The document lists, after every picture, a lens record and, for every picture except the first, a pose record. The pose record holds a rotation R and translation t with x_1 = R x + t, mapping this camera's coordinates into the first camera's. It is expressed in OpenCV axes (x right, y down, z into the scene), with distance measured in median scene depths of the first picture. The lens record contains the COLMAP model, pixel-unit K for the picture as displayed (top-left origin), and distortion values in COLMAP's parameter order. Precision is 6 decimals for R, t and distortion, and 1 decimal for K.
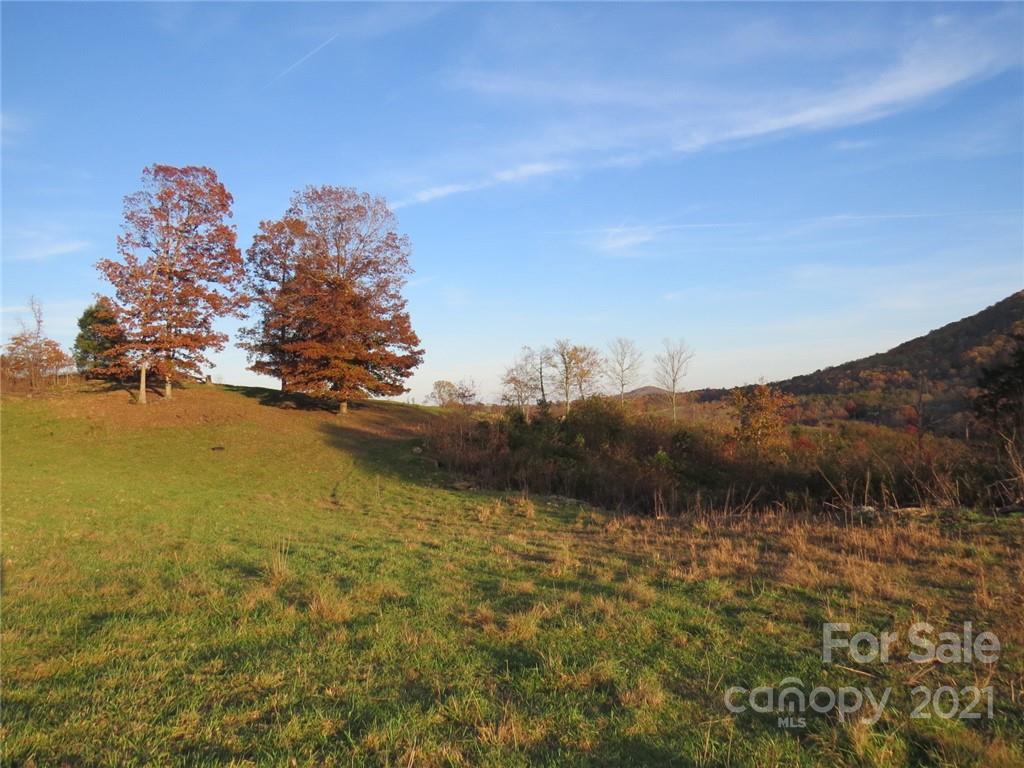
lens RADIAL K [[739.0, 0, 516.0], [0, 739.0, 383.8], [0, 0, 1]] dist [-0.013043, 0.012474]
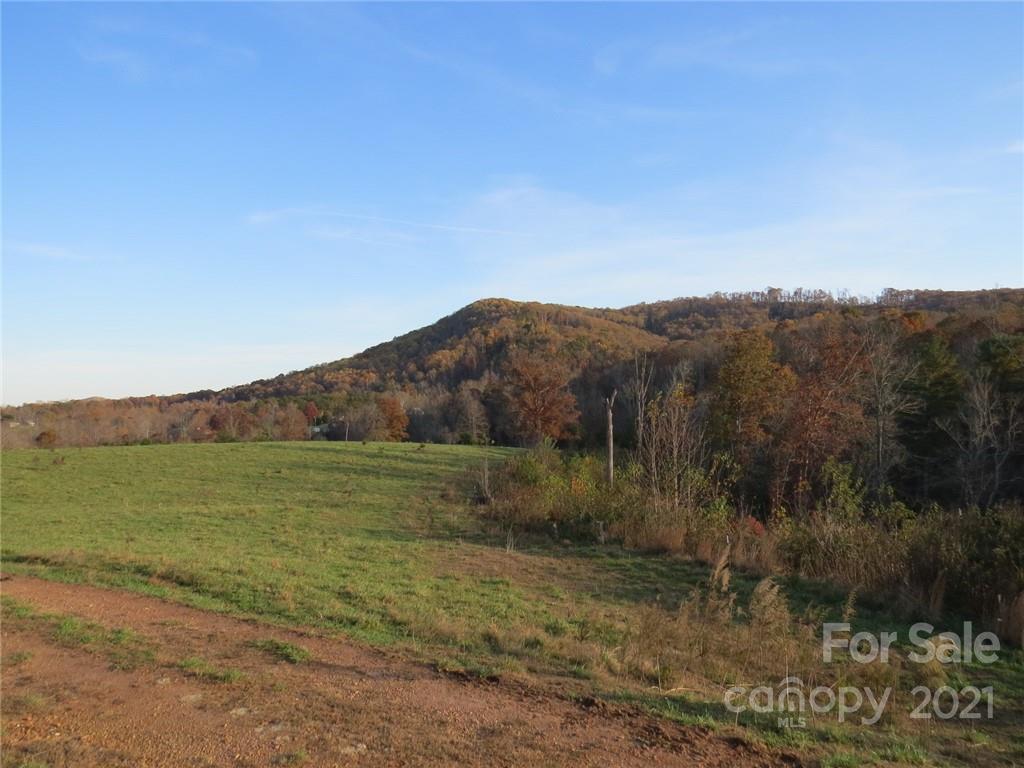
lens RADIAL K [[739.0, 0, 511.1], [0, 739.0, 382.6], [0, 0, 1]] dist [-0.013043, 0.012474]
pose [[0.776996, 0.026837, 0.628933, 0.101615], [-0.012649, 0.999555, -0.027025, 0.015713], [-0.629378, 0.013043, 0.776990, 0.209427]]
